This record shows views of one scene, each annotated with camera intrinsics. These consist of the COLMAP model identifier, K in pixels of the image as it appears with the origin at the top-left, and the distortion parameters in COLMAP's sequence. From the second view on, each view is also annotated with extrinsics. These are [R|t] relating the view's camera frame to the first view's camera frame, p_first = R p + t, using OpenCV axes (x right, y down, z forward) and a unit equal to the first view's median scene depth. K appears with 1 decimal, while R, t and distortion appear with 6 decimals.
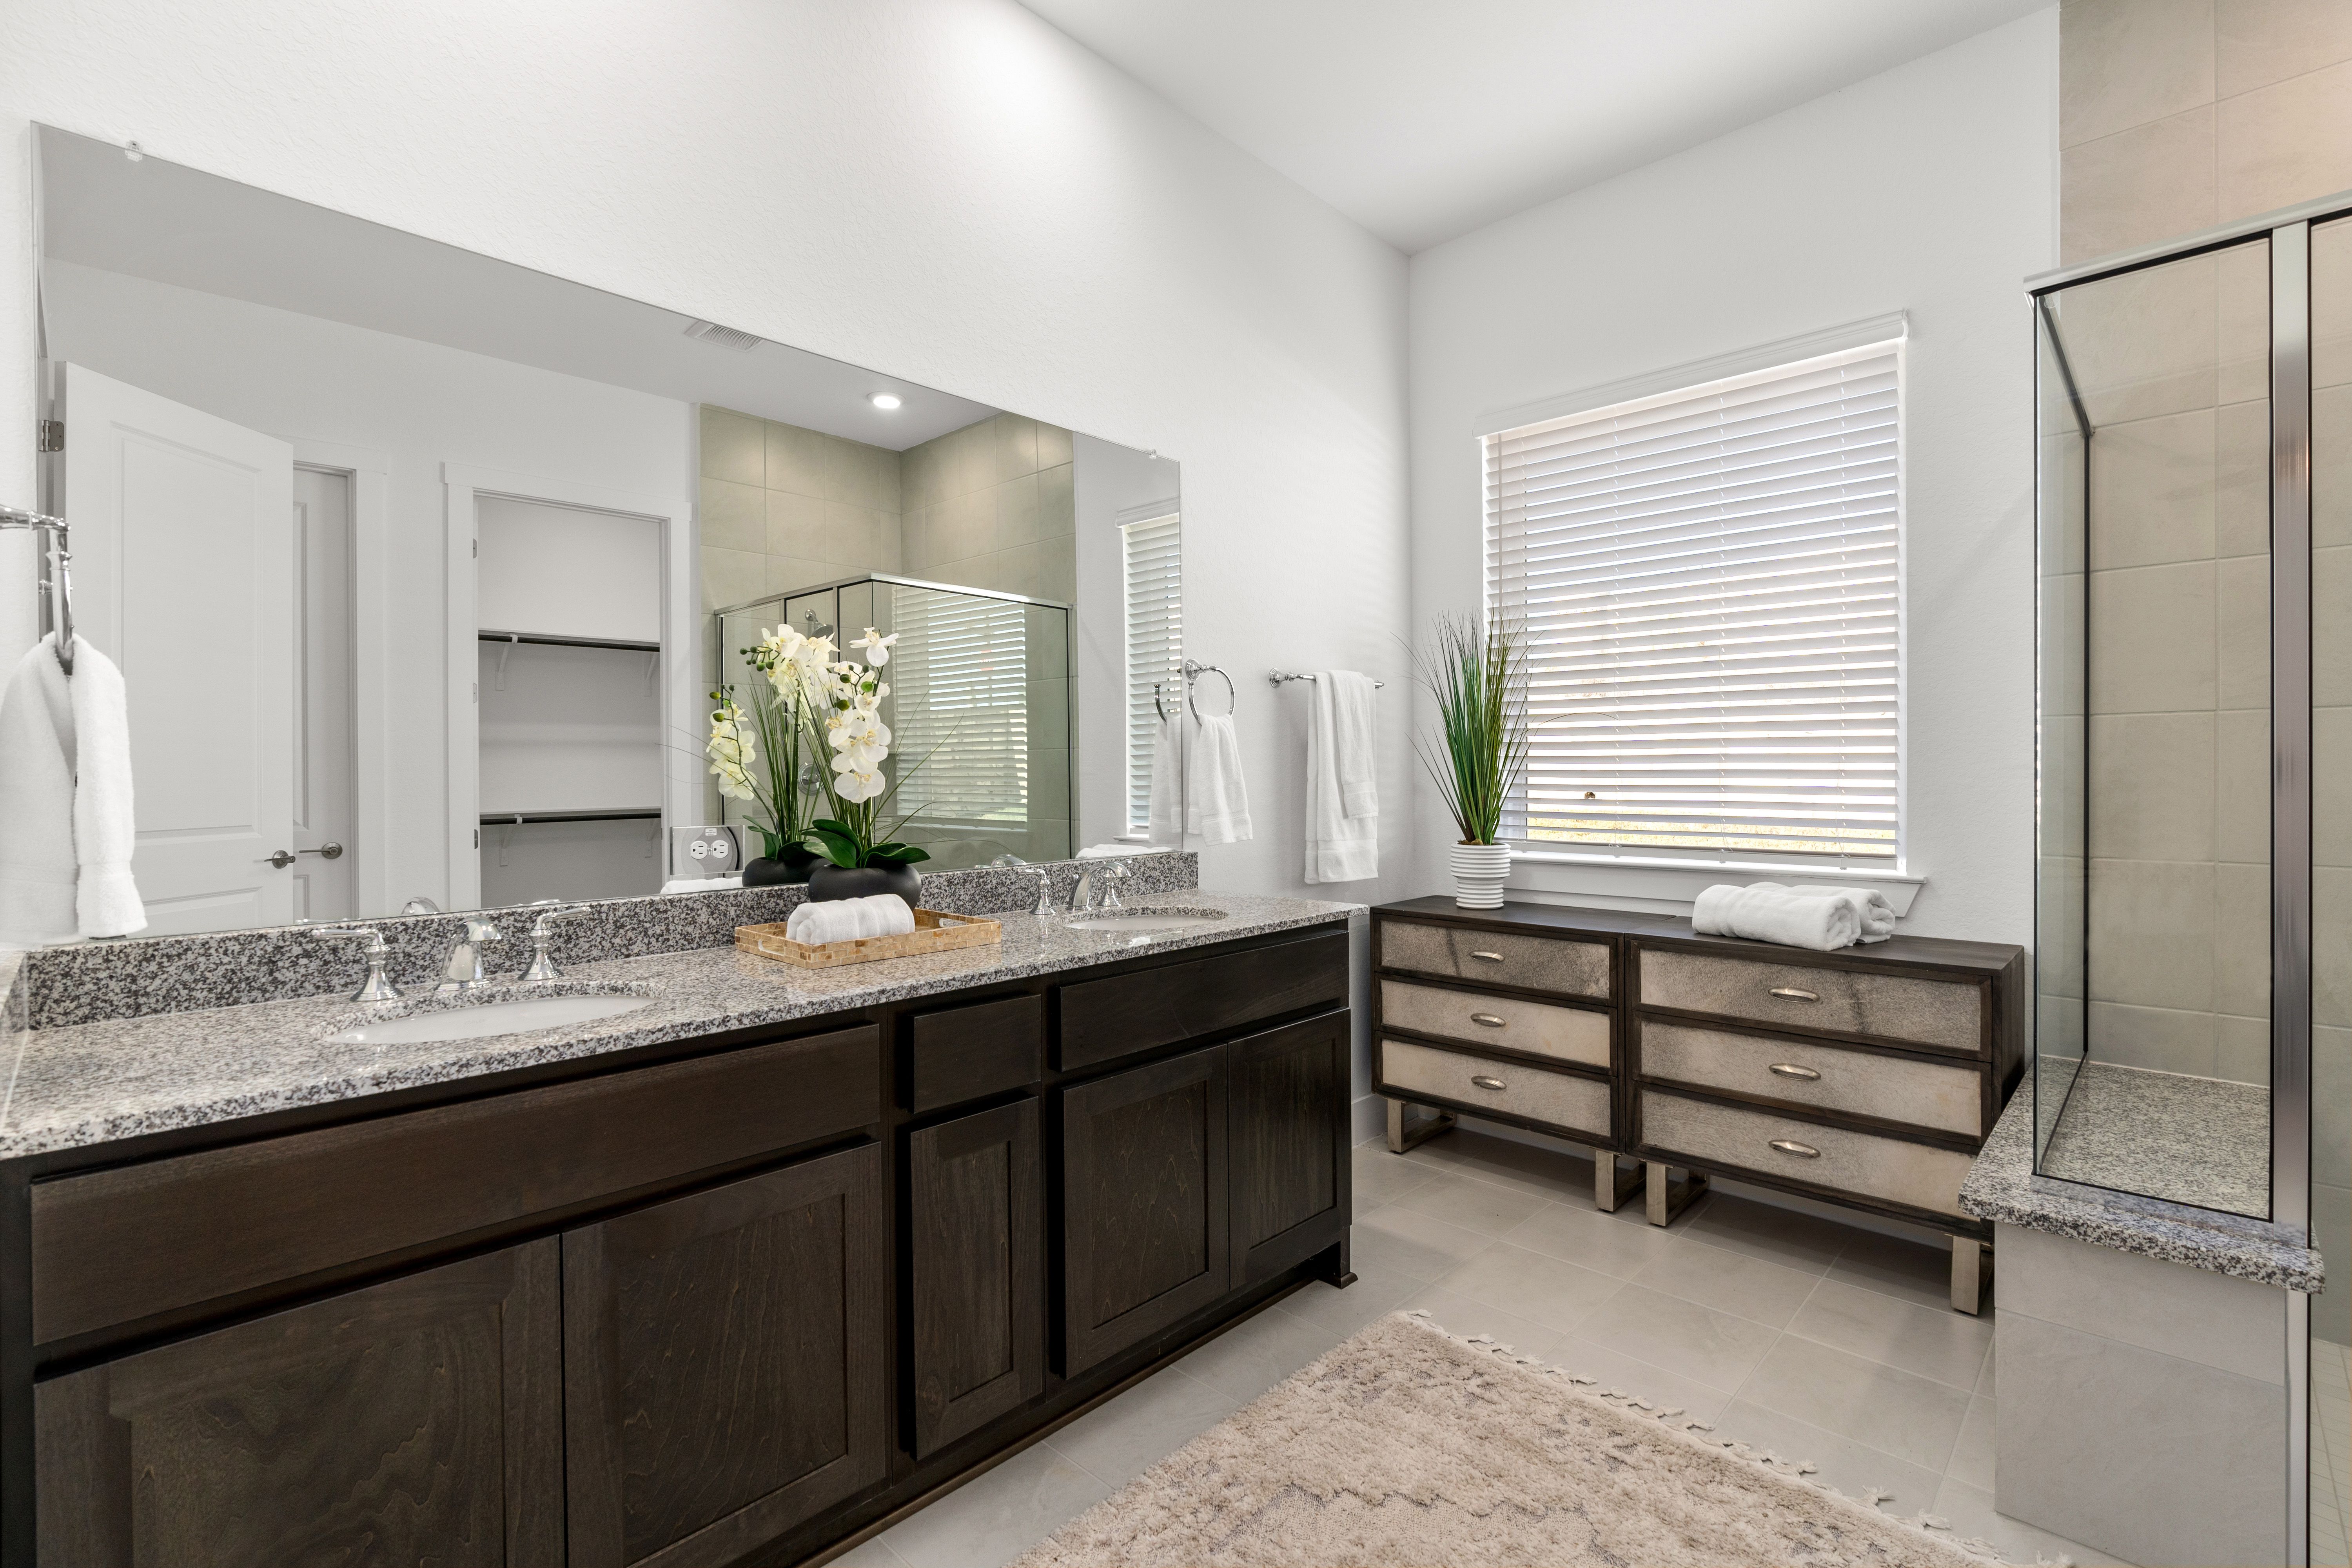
lens RADIAL K [[1078.8, 0, 1163.5], [0, 1078.8, 780.5], [0, 0, 1]] dist [-0.009137, 0.003727]
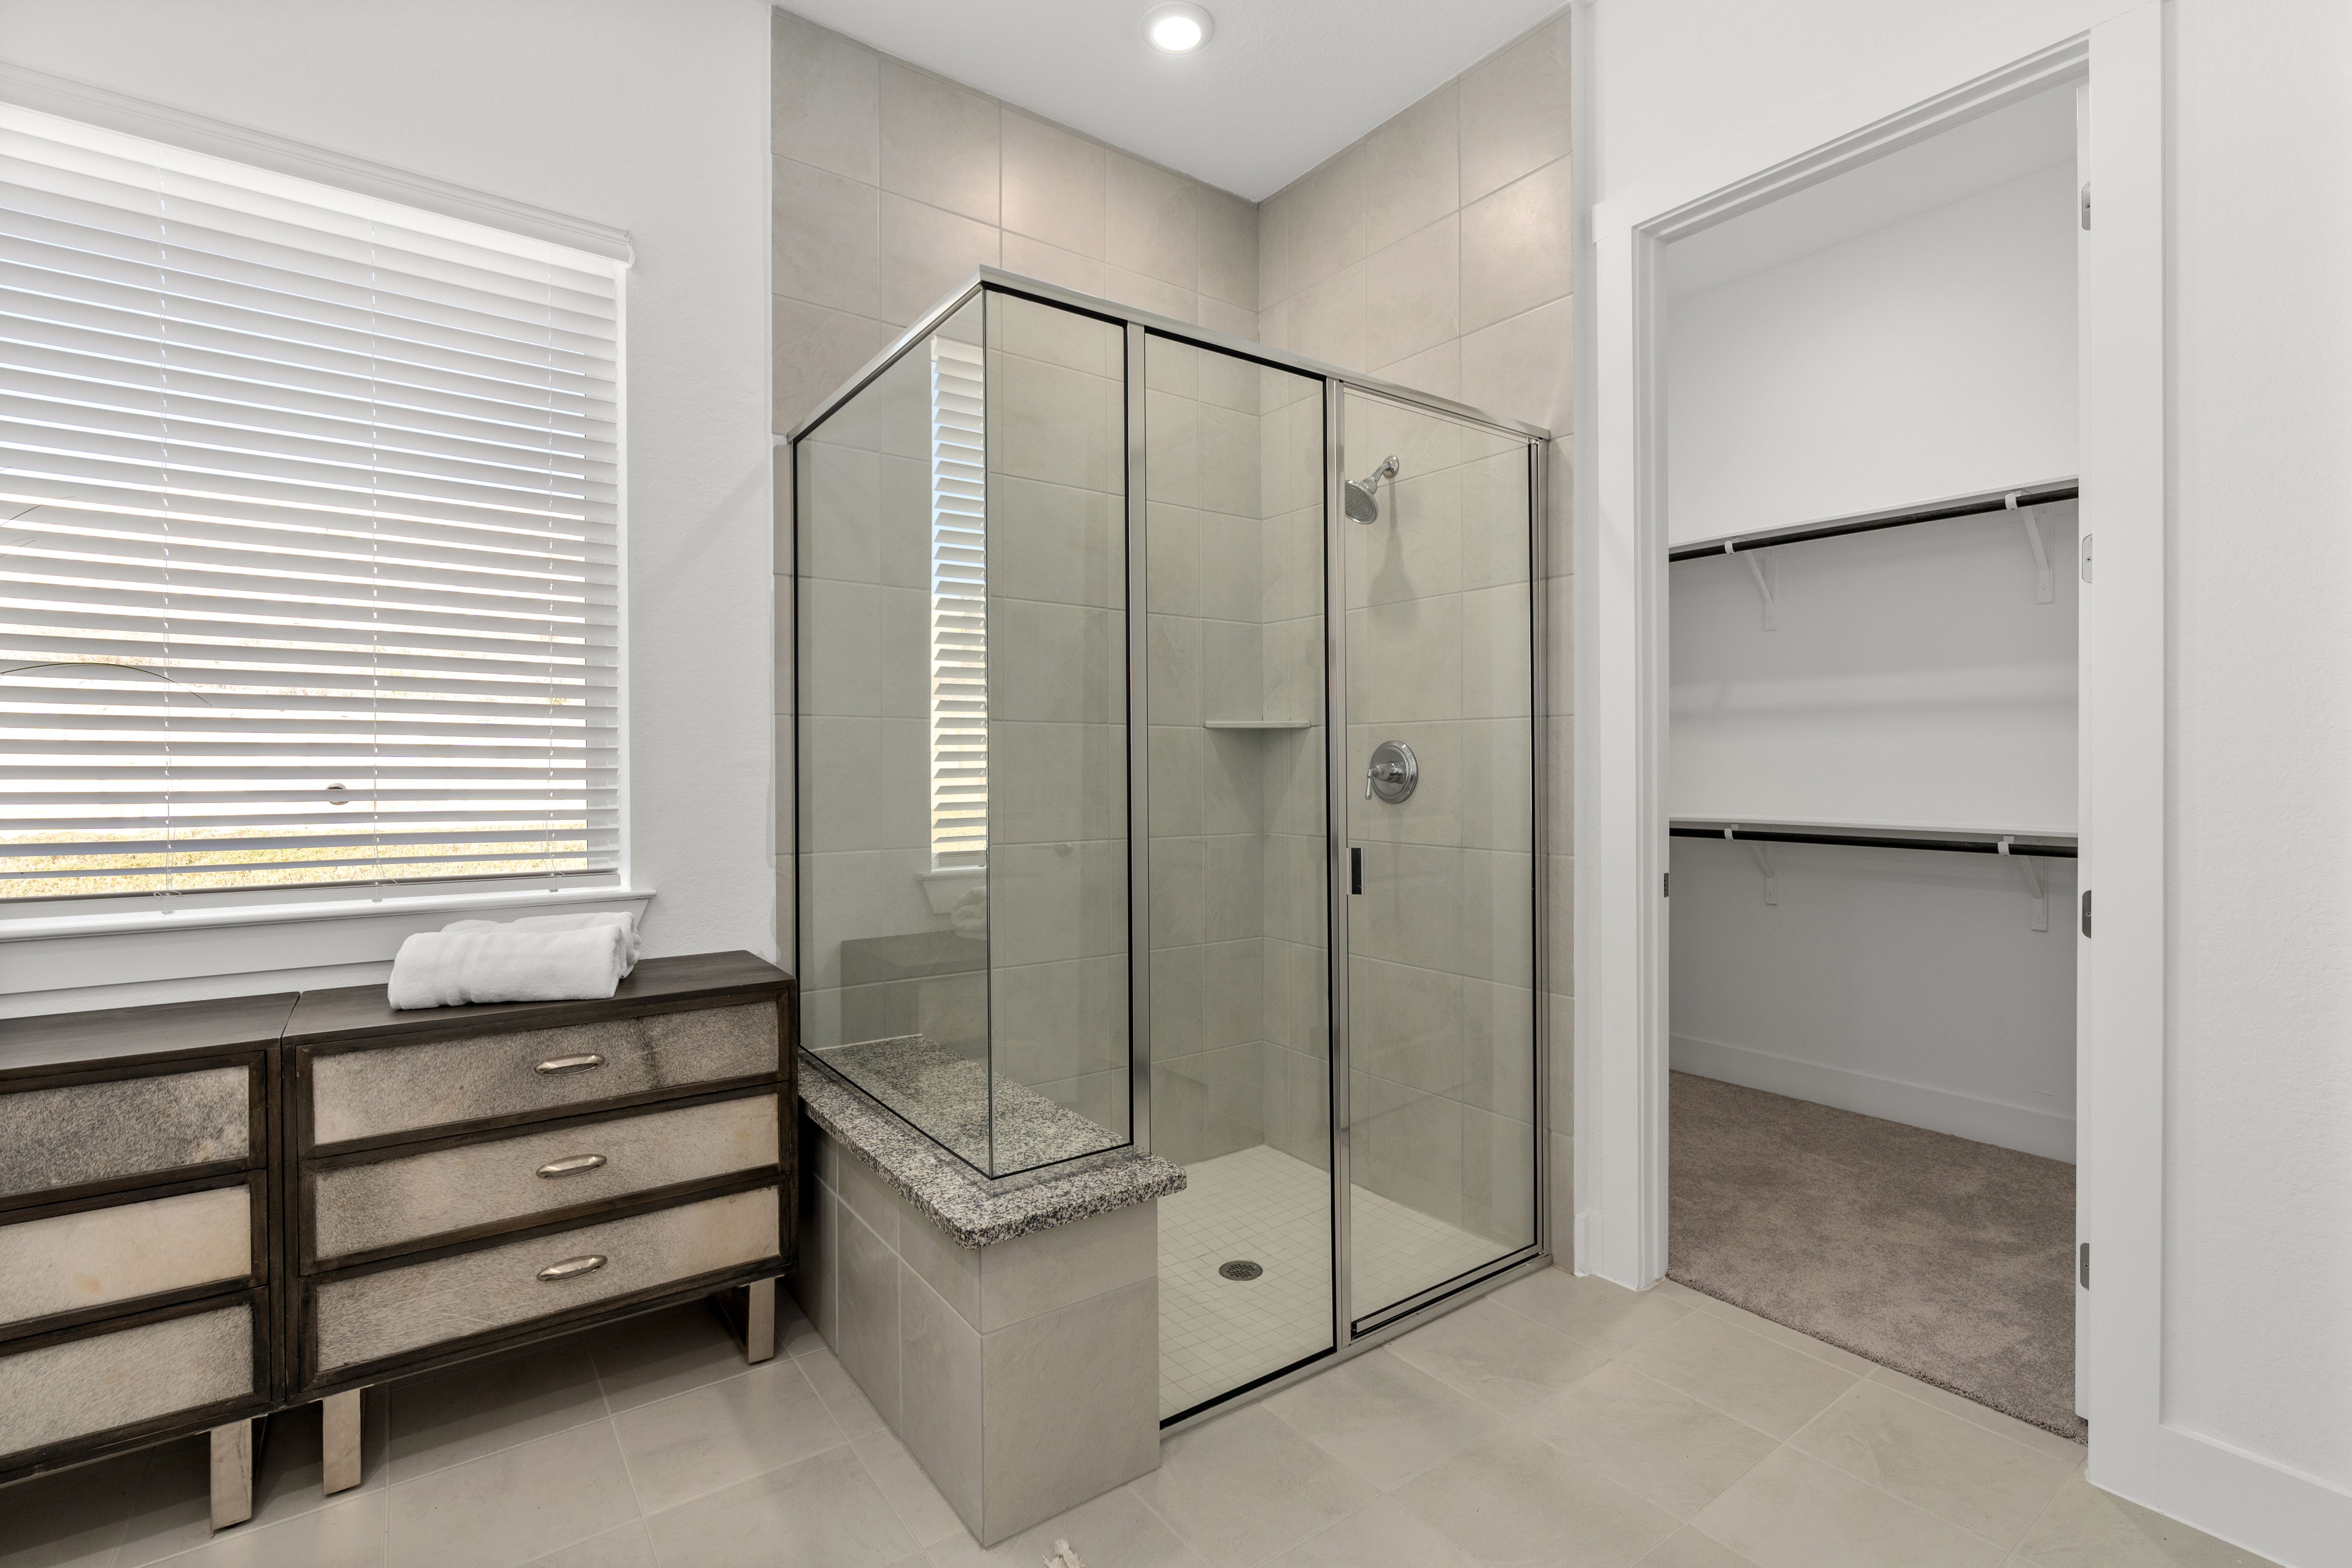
lens RADIAL K [[1078.8, 0, 1177.6], [0, 1078.8, 763.8], [0, 0, 1]] dist [-0.009137, 0.003727]
pose [[0.160863, 0.006379, 0.986956, -0.088194], [0.008307, 0.999935, -0.007817, -0.002711], [-0.986942, 0.009456, 0.160800, 0.430612]]
